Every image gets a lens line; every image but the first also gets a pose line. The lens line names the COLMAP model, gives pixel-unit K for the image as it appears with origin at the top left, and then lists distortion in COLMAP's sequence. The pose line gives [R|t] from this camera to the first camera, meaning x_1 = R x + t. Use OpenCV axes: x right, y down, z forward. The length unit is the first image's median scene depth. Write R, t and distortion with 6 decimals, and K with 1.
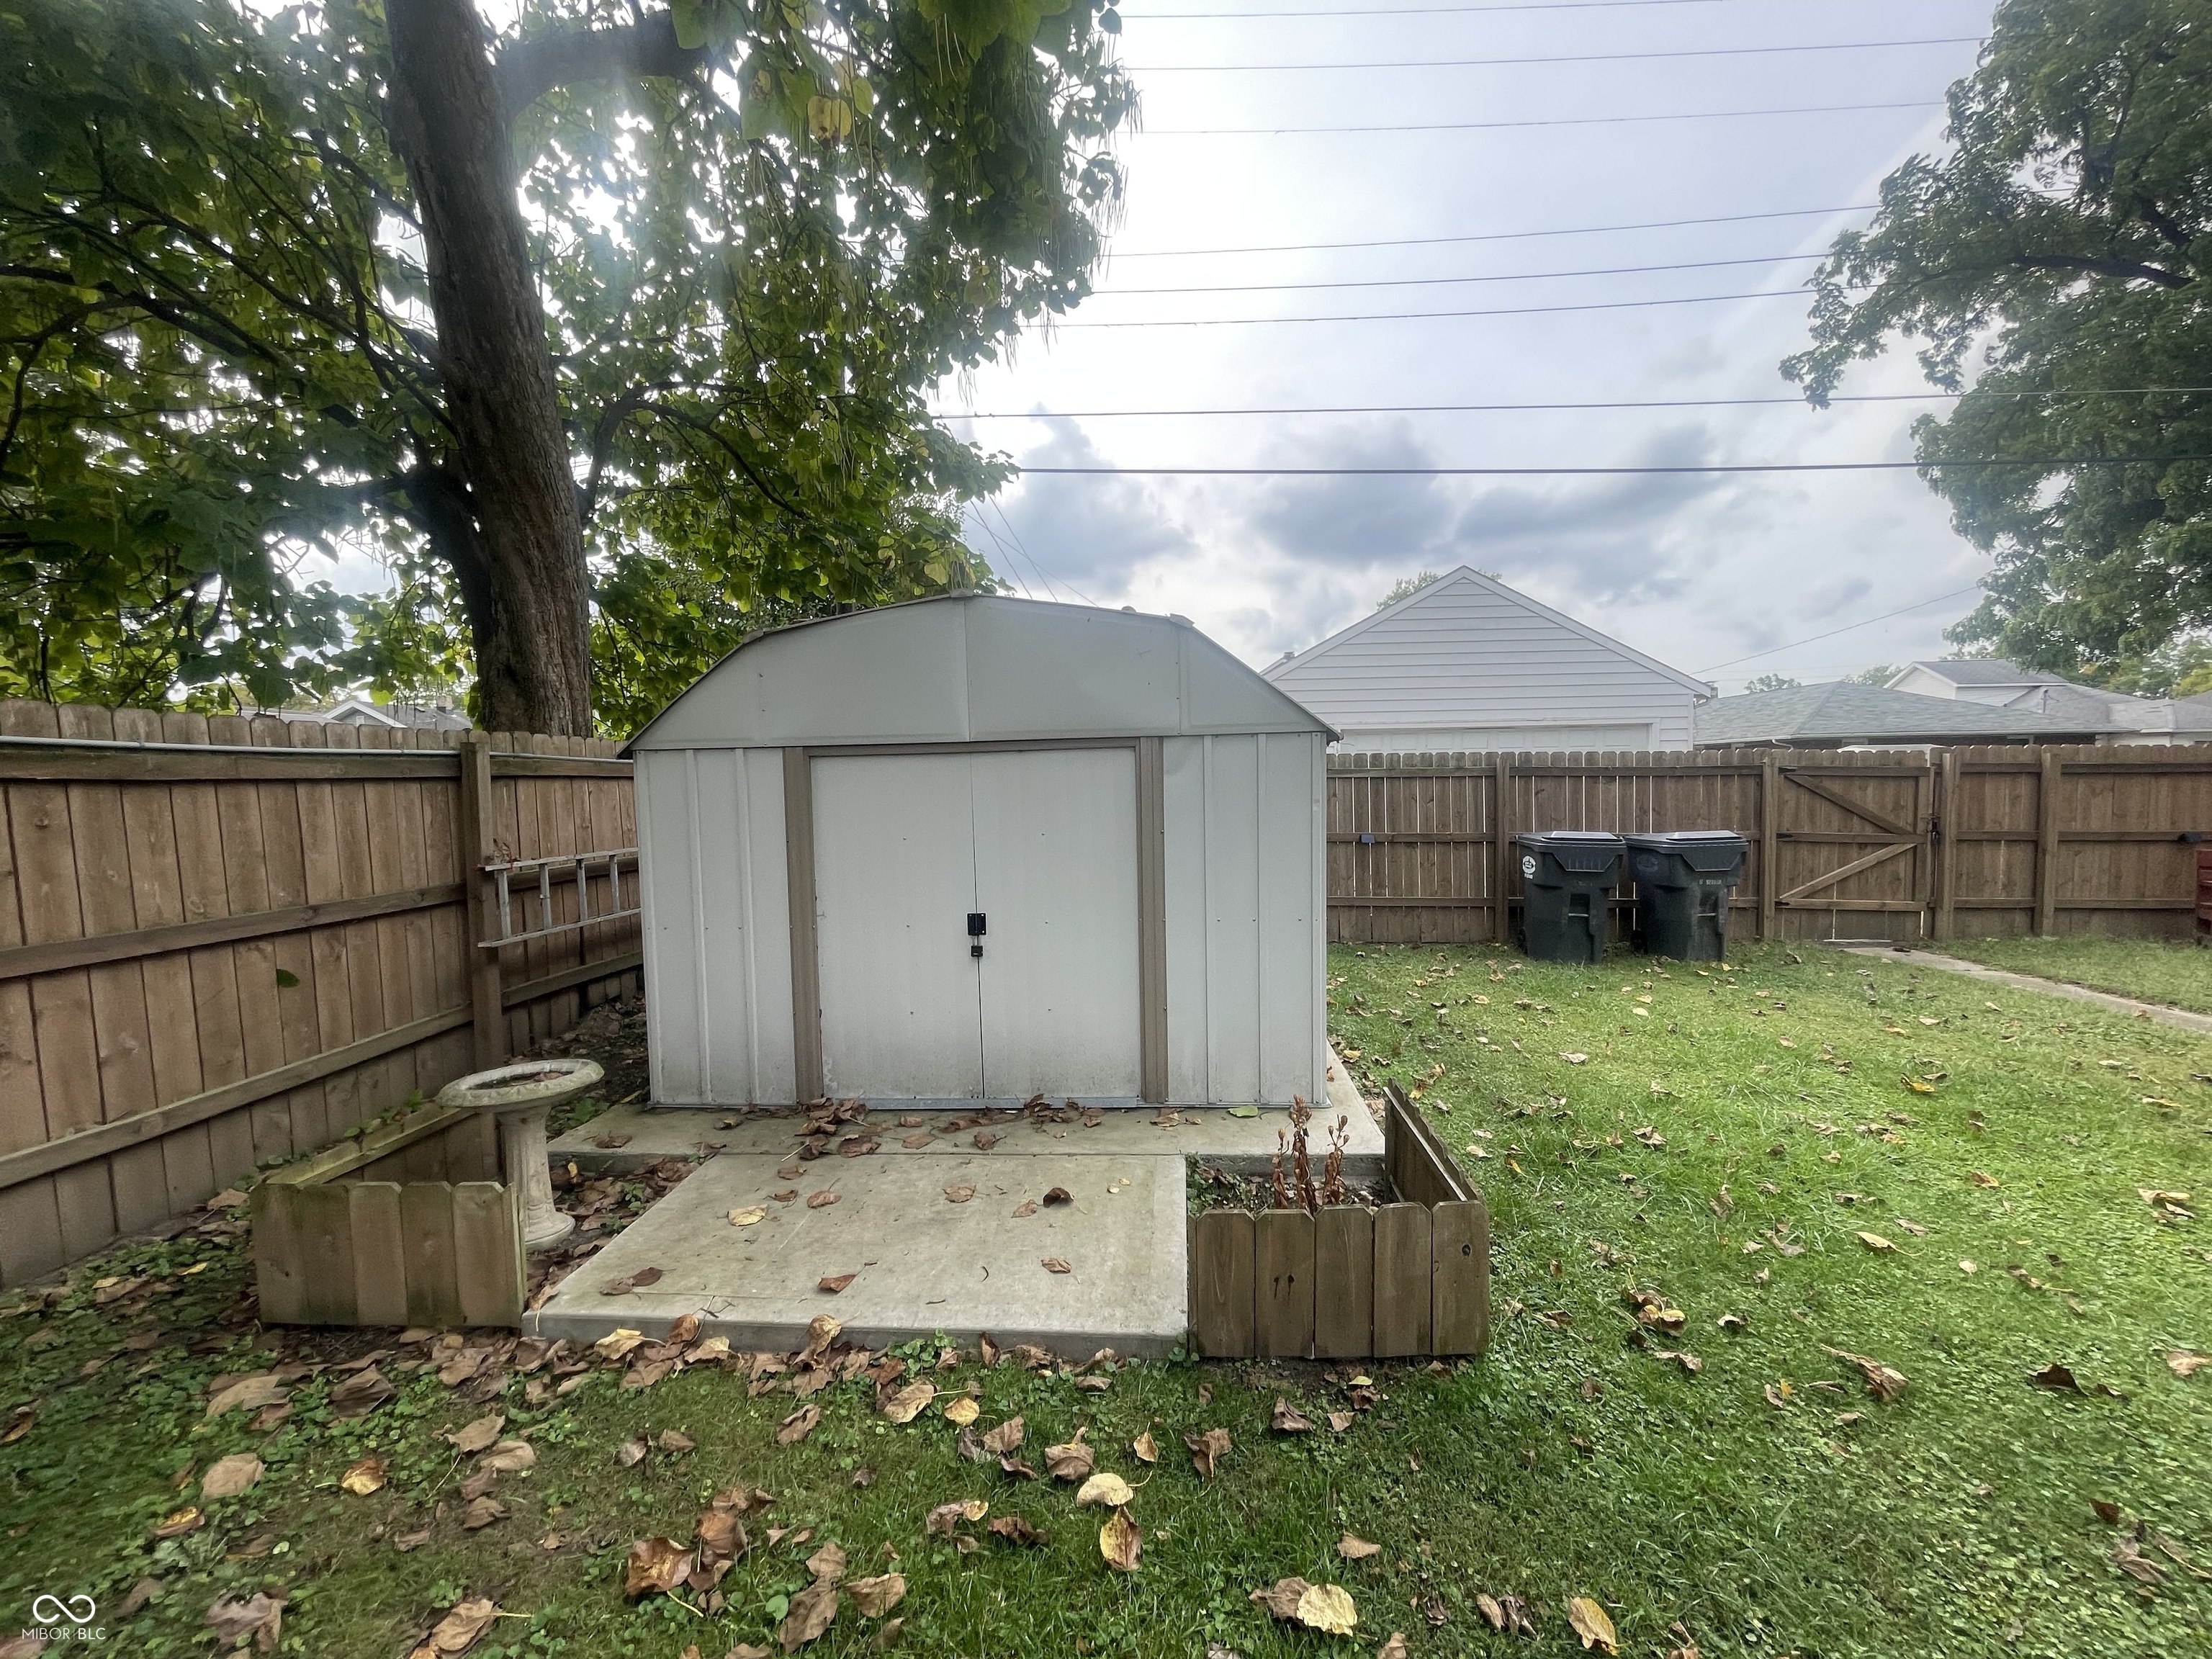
lens RADIAL K [[891.6, 0, 1110.7], [0, 891.6, 834.9], [0, 0, 1]] dist [-0.008038, 0.003020]
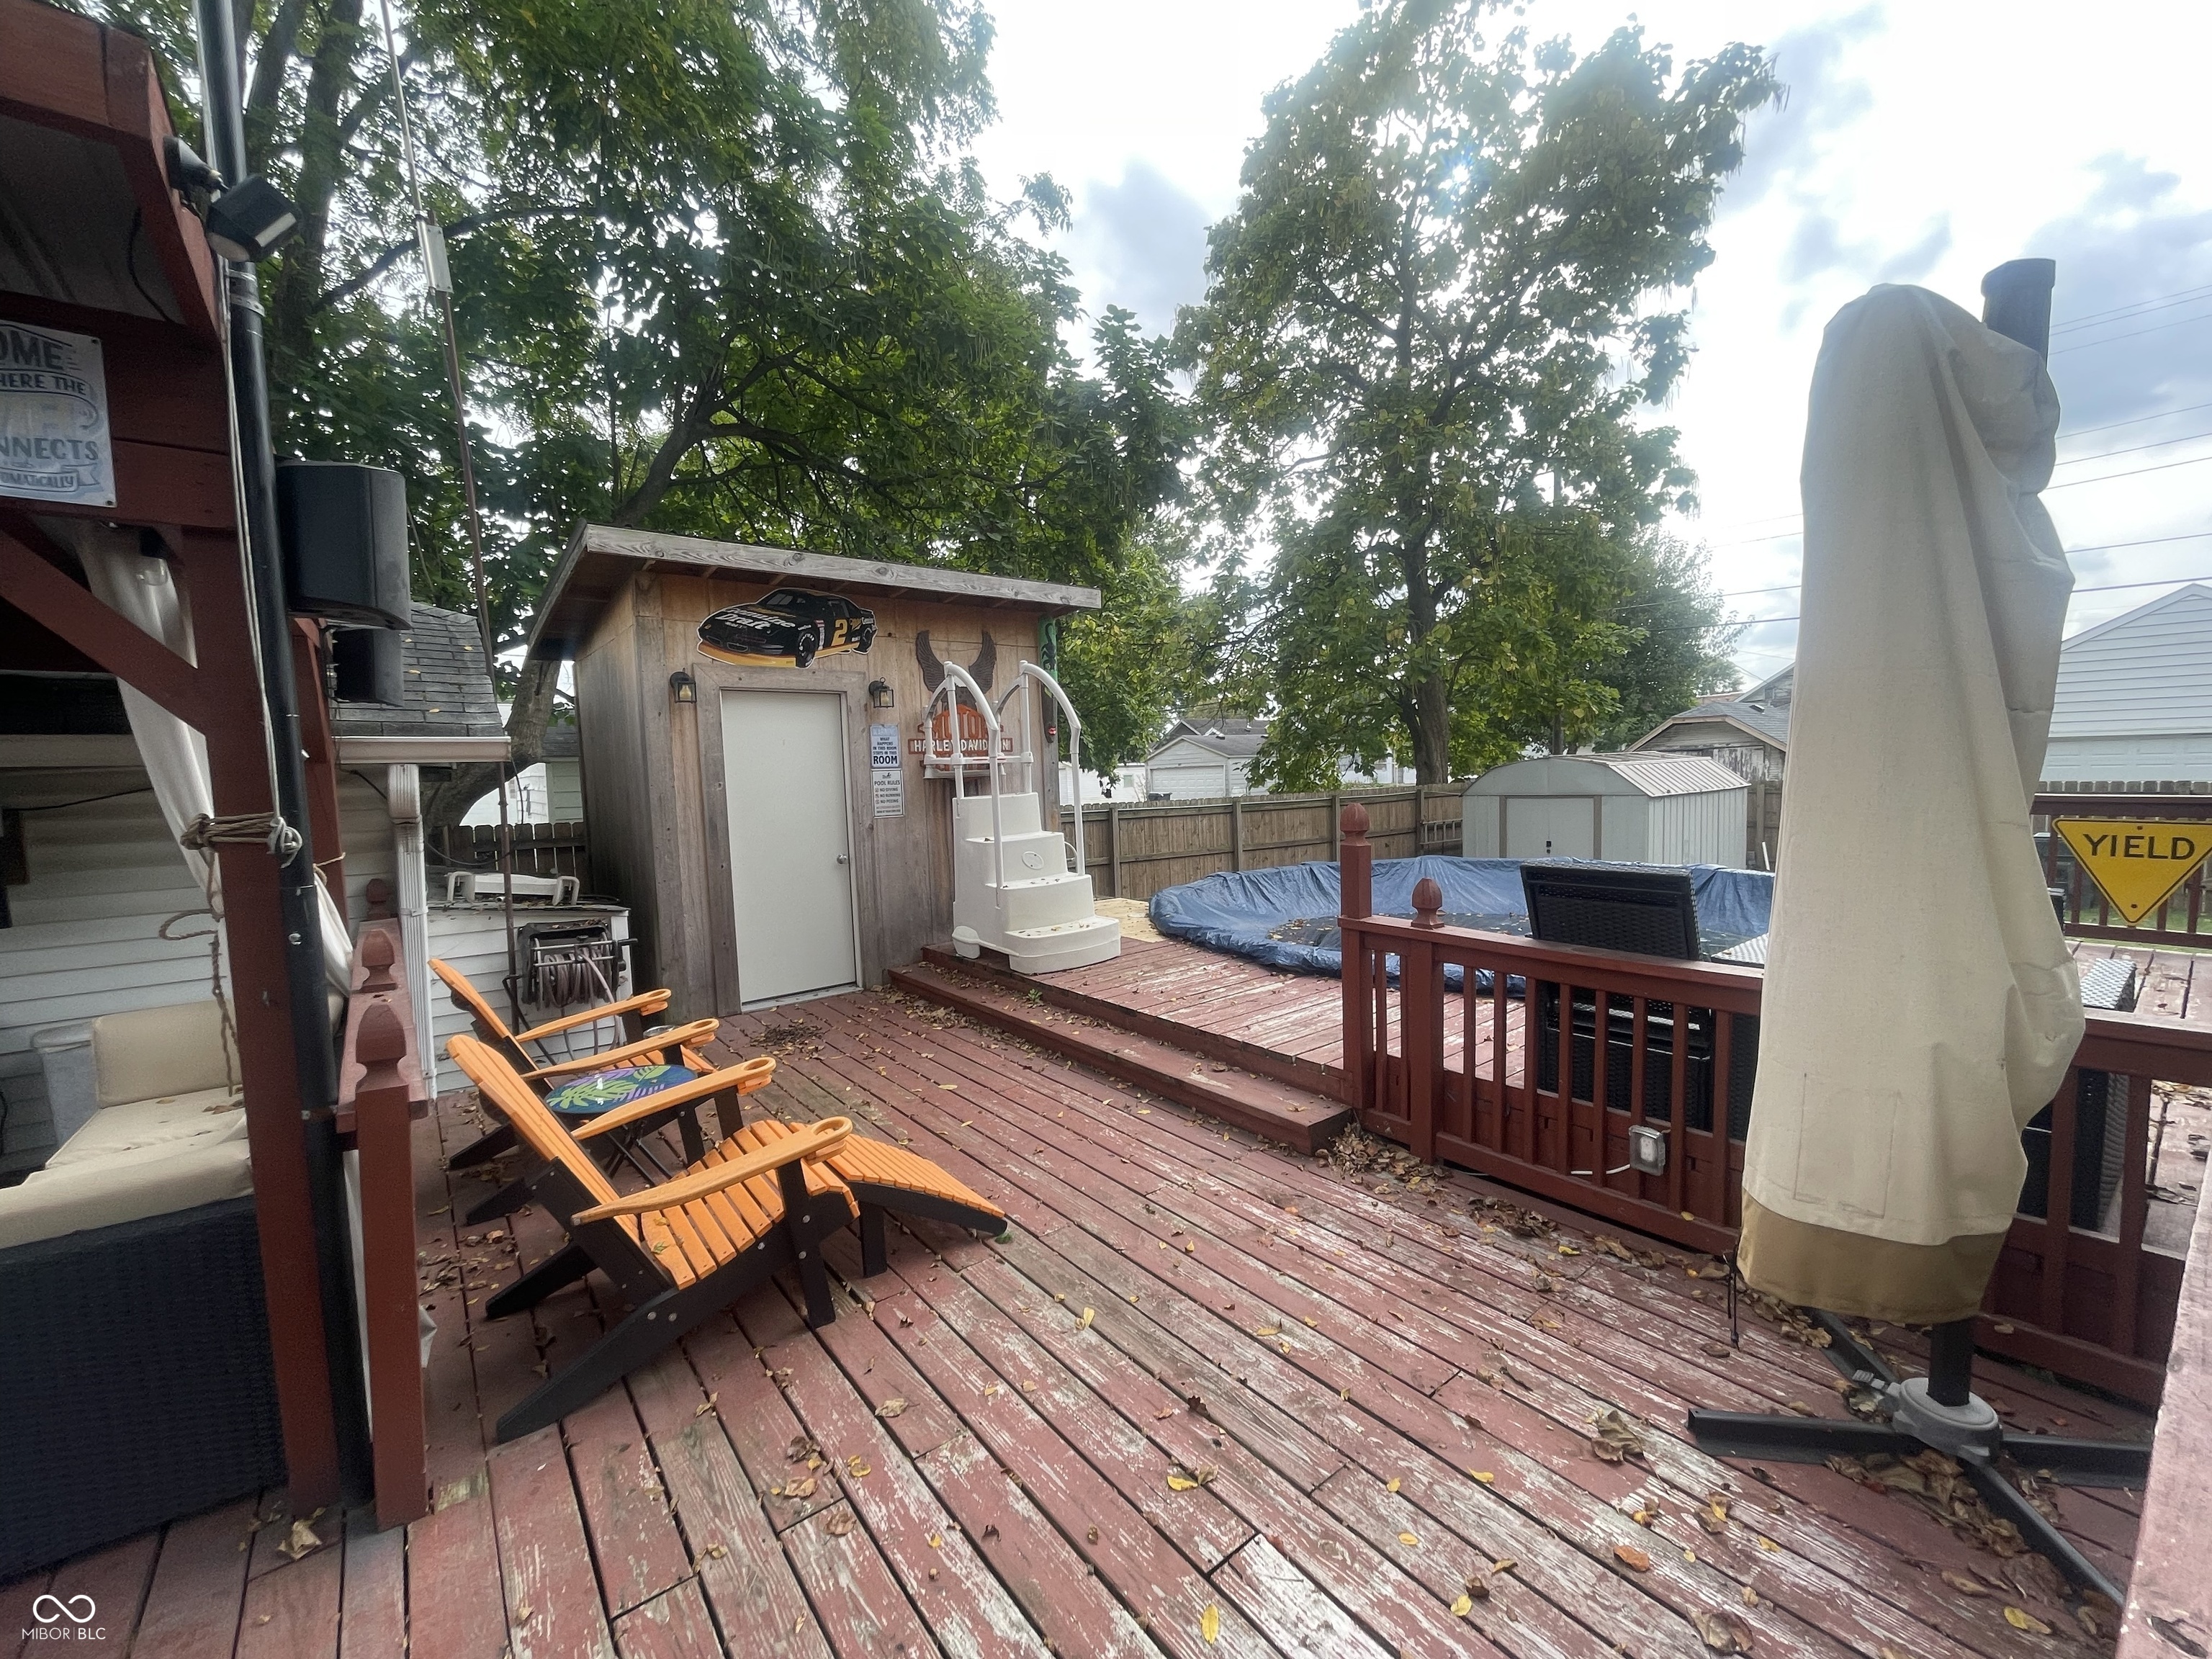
lens RADIAL K [[891.6, 0, 1110.7], [0, 891.6, 834.9], [0, 0, 1]] dist [-0.008038, 0.003020]
pose [[0.660953, 0.051367, -0.748667, 1.074424], [-0.021847, 0.998549, 0.049224, -0.060228], [0.750109, -0.016178, 0.661116, -2.136213]]
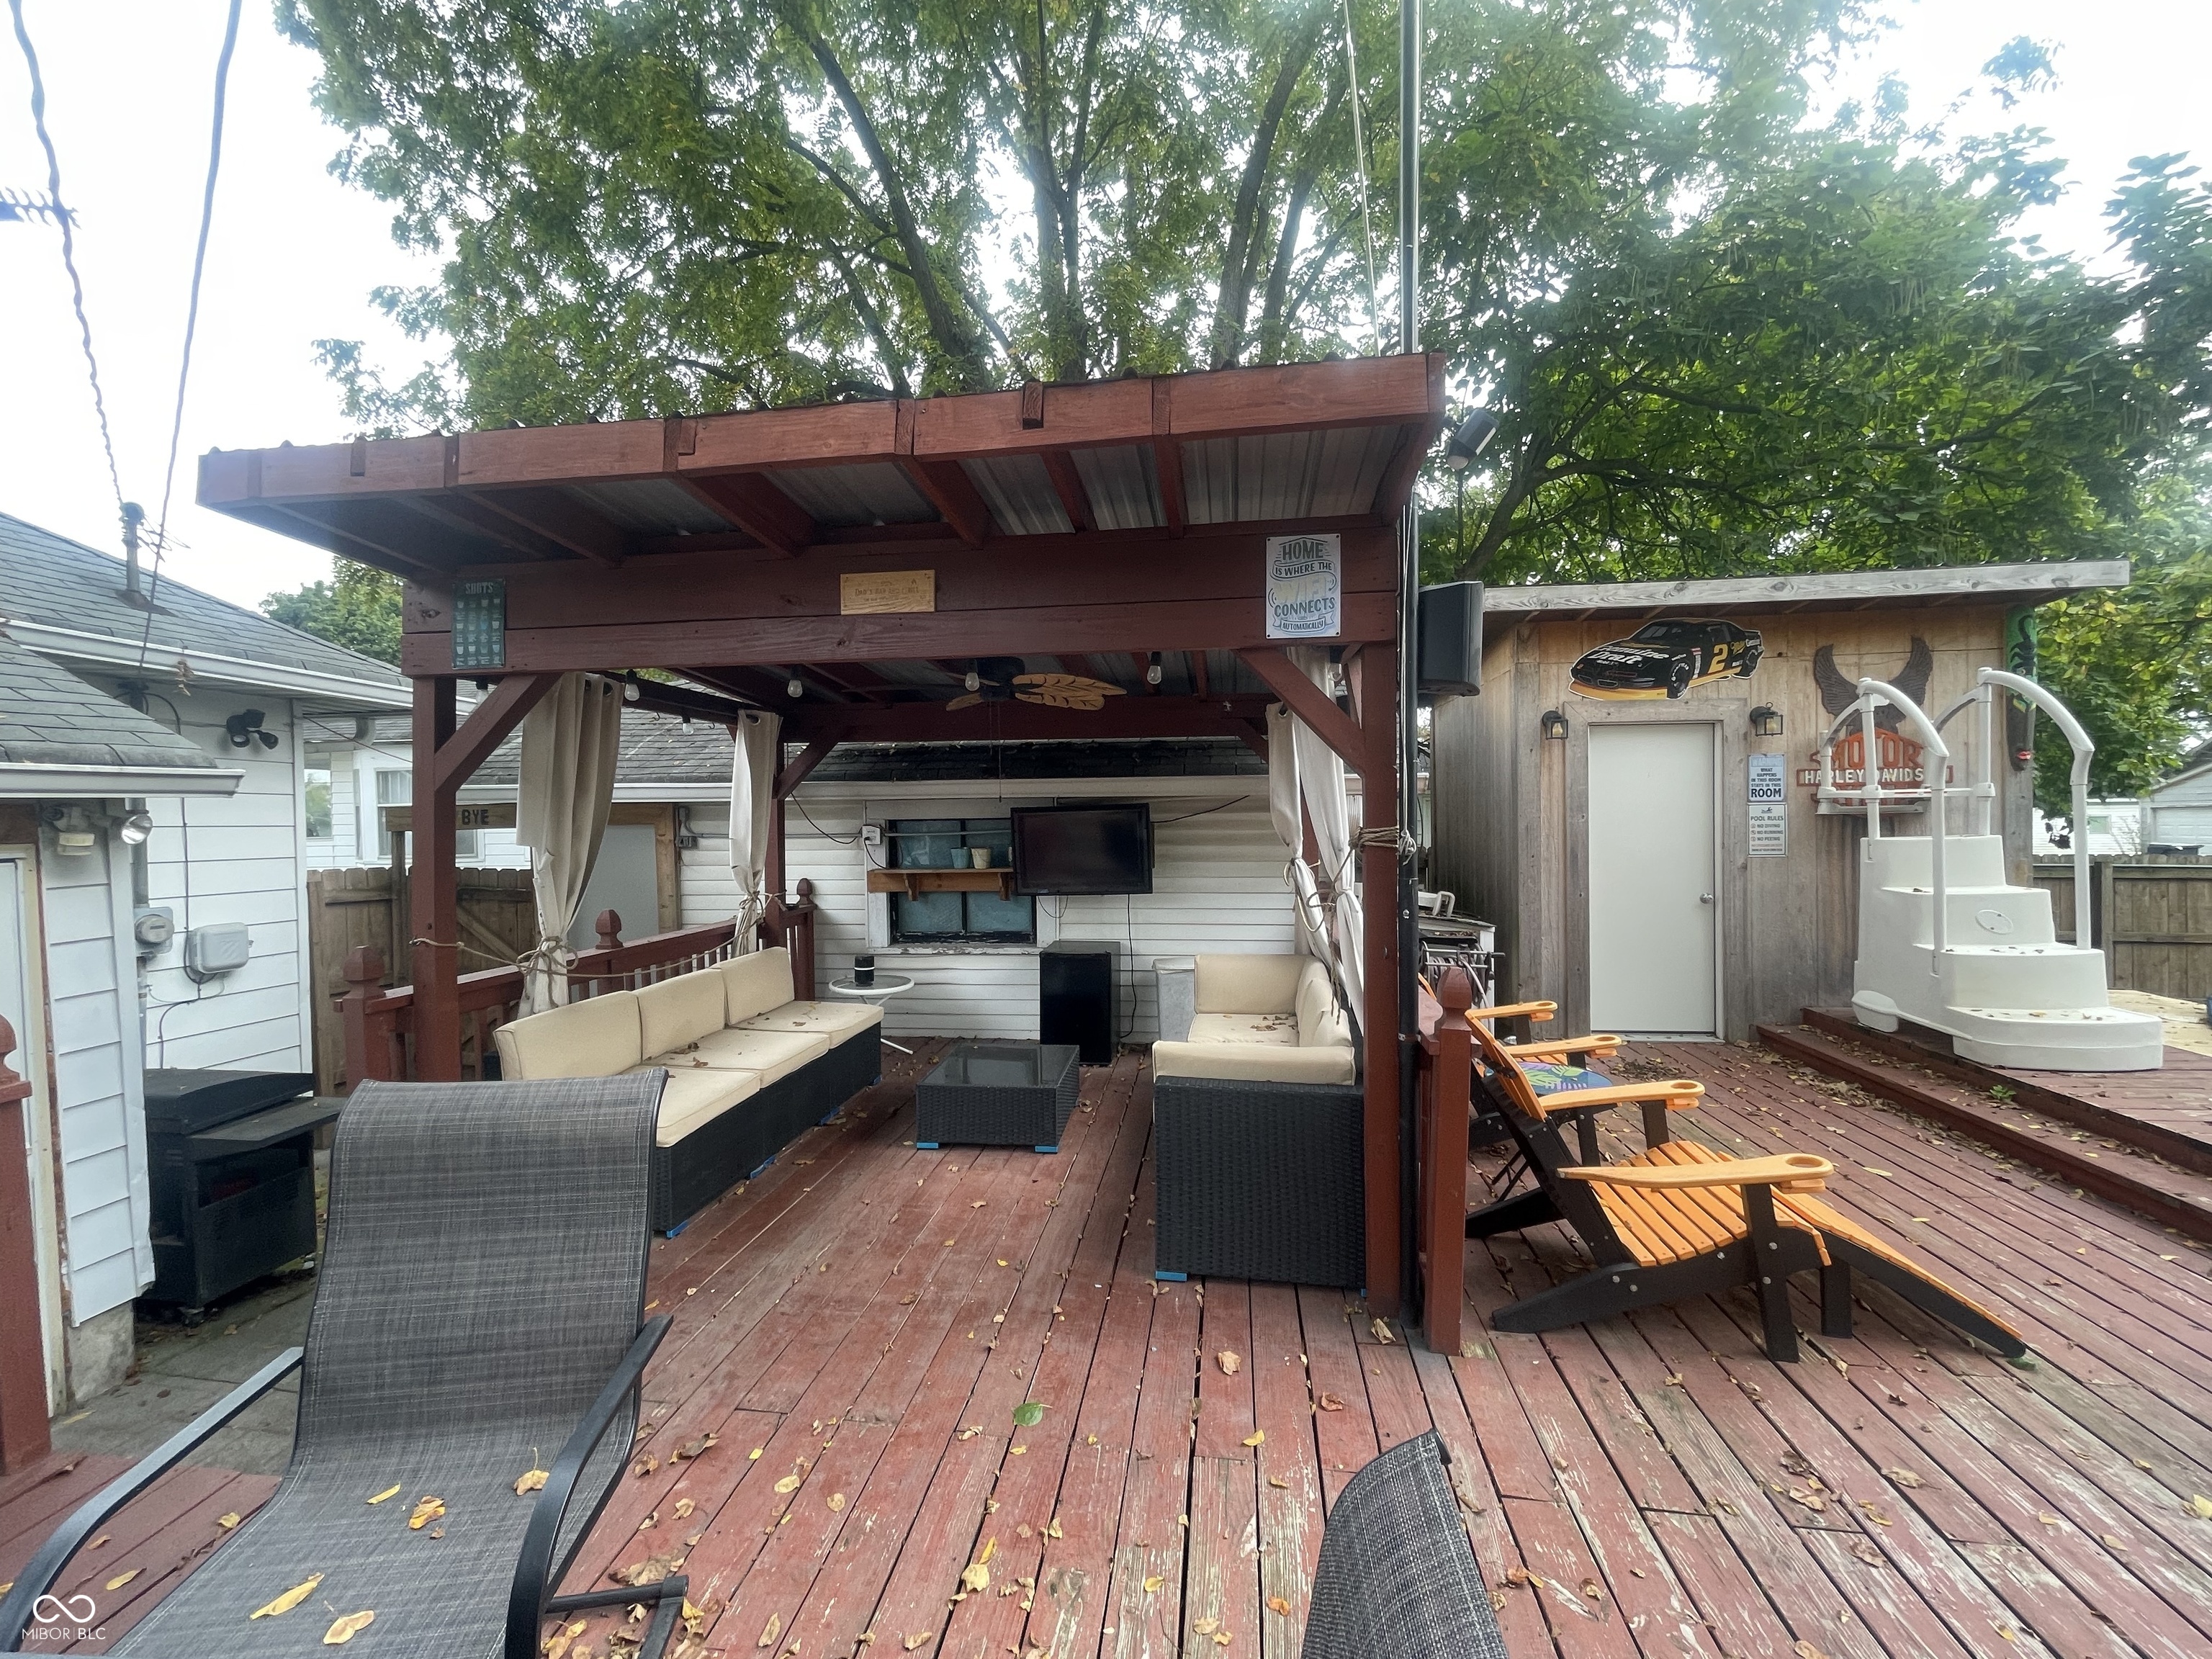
lens RADIAL K [[887.5, 0, 1111.2], [0, 887.5, 832.7], [0, 0, 1]] dist [-0.001215, -0.000551]
pose [[-0.093770, 0.033571, -0.995028, 1.117387], [-0.041727, 0.998421, 0.037617, -0.054884], [0.994719, 0.045046, -0.092221, -2.253460]]
